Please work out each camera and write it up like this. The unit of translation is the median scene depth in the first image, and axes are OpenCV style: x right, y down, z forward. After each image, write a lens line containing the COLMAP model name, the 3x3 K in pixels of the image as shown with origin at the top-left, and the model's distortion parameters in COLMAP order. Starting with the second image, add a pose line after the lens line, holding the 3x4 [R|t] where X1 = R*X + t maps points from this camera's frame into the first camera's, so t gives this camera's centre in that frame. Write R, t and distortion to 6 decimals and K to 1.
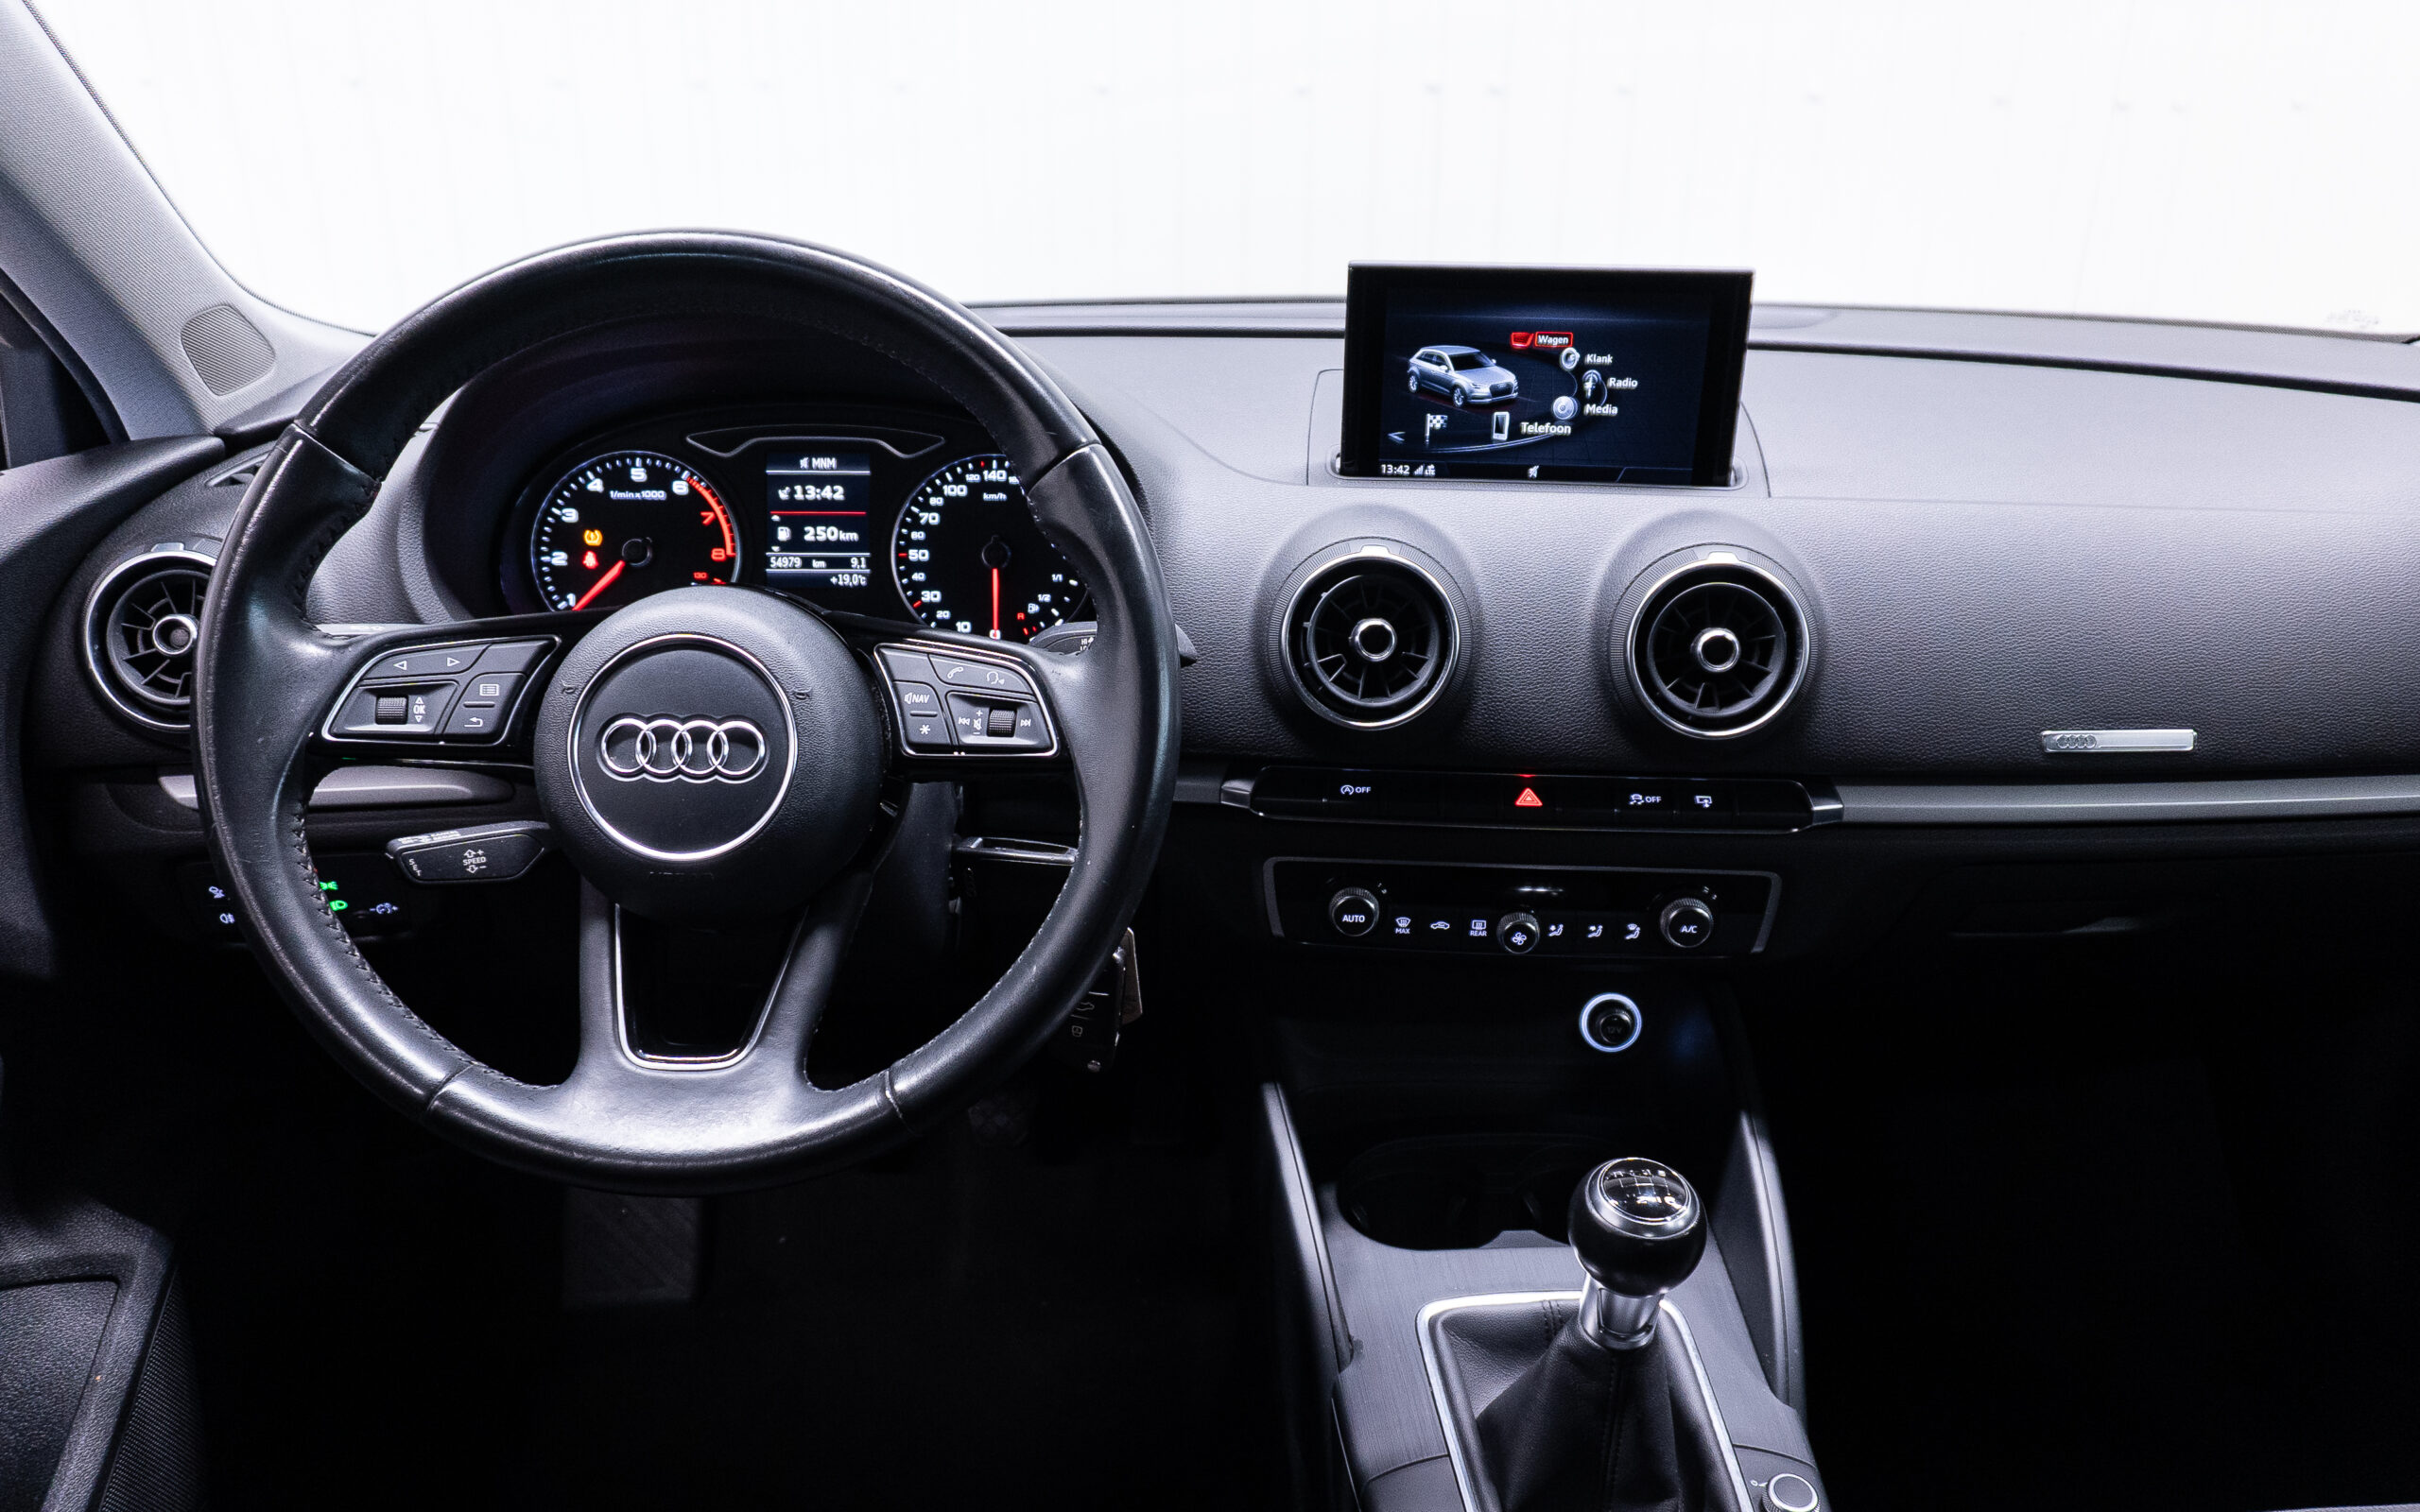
lens RADIAL K [[1687.2, 0, 1210.4], [0, 1687.2, 793.7], [0, 0, 1]] dist [-0.005810, -0.001950]
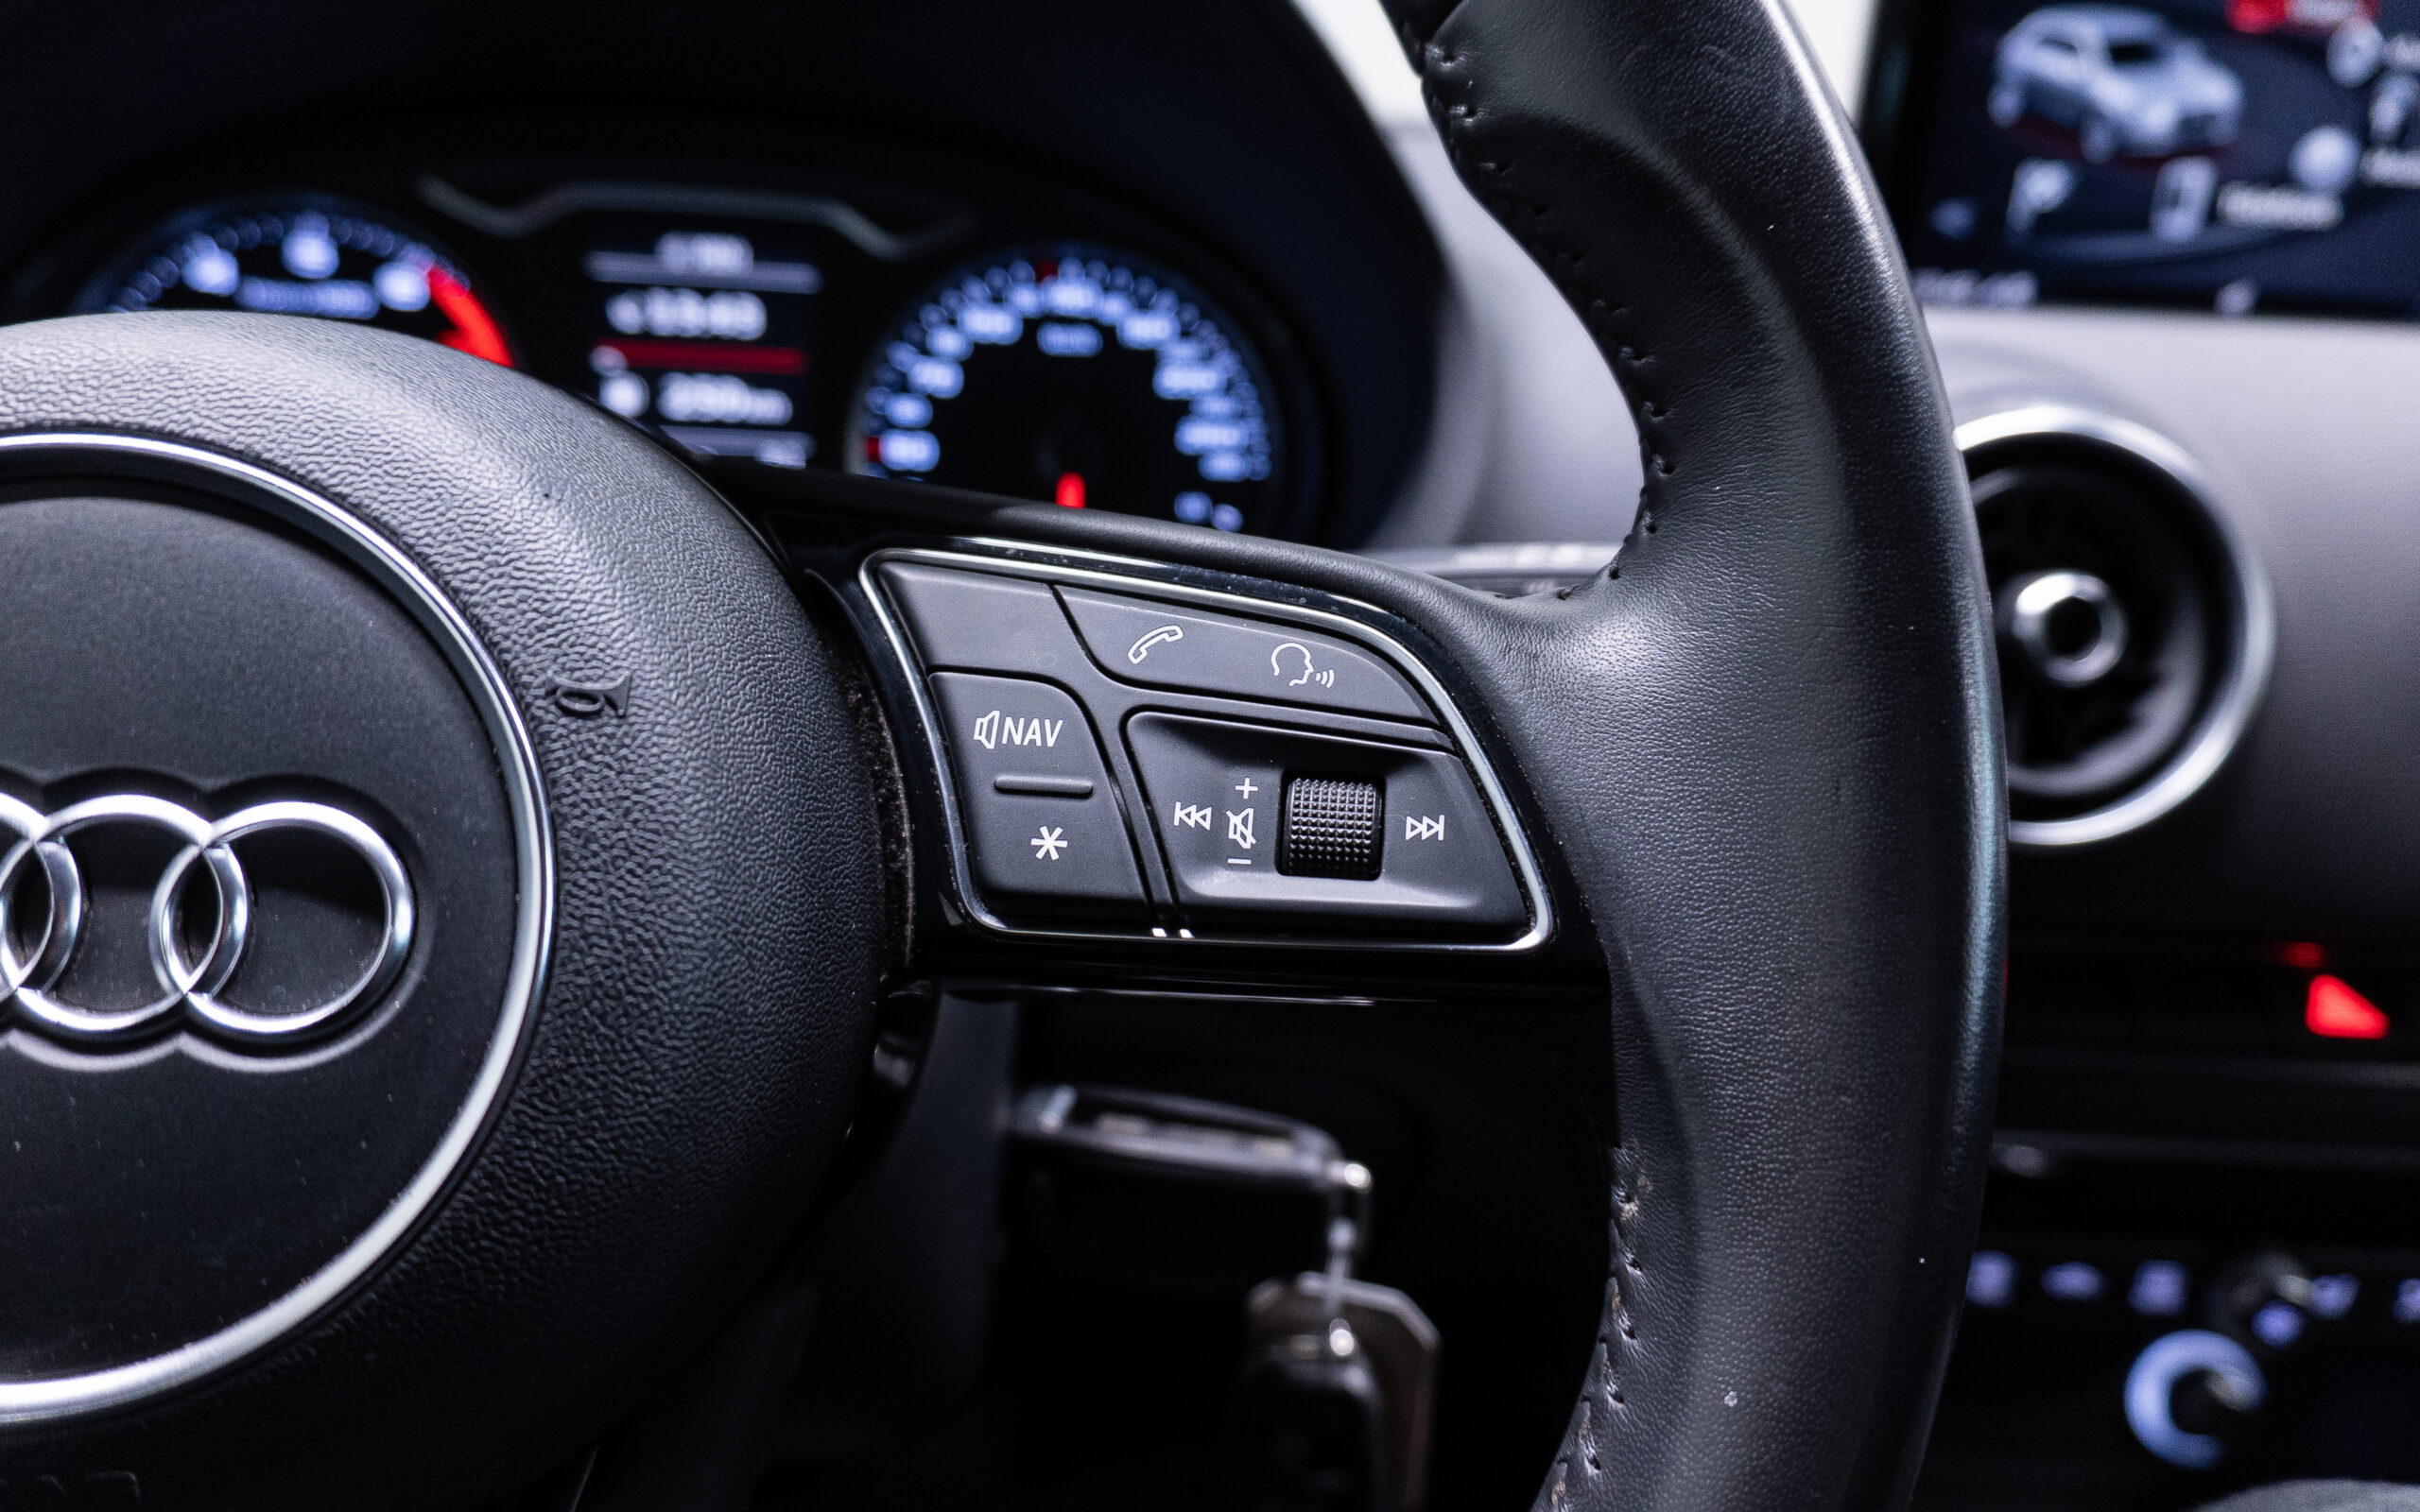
lens RADIAL K [[1658.5, 0, 1205.3], [0, 1658.5, 726.1], [0, 0, 1]] dist [0.008541, 0.003324]
pose [[0.997391, 0.025802, 0.067424, -0.127766], [-0.020214, 0.996404, -0.082281, -0.027776], [-0.069304, 0.080704, 0.994326, 0.571602]]
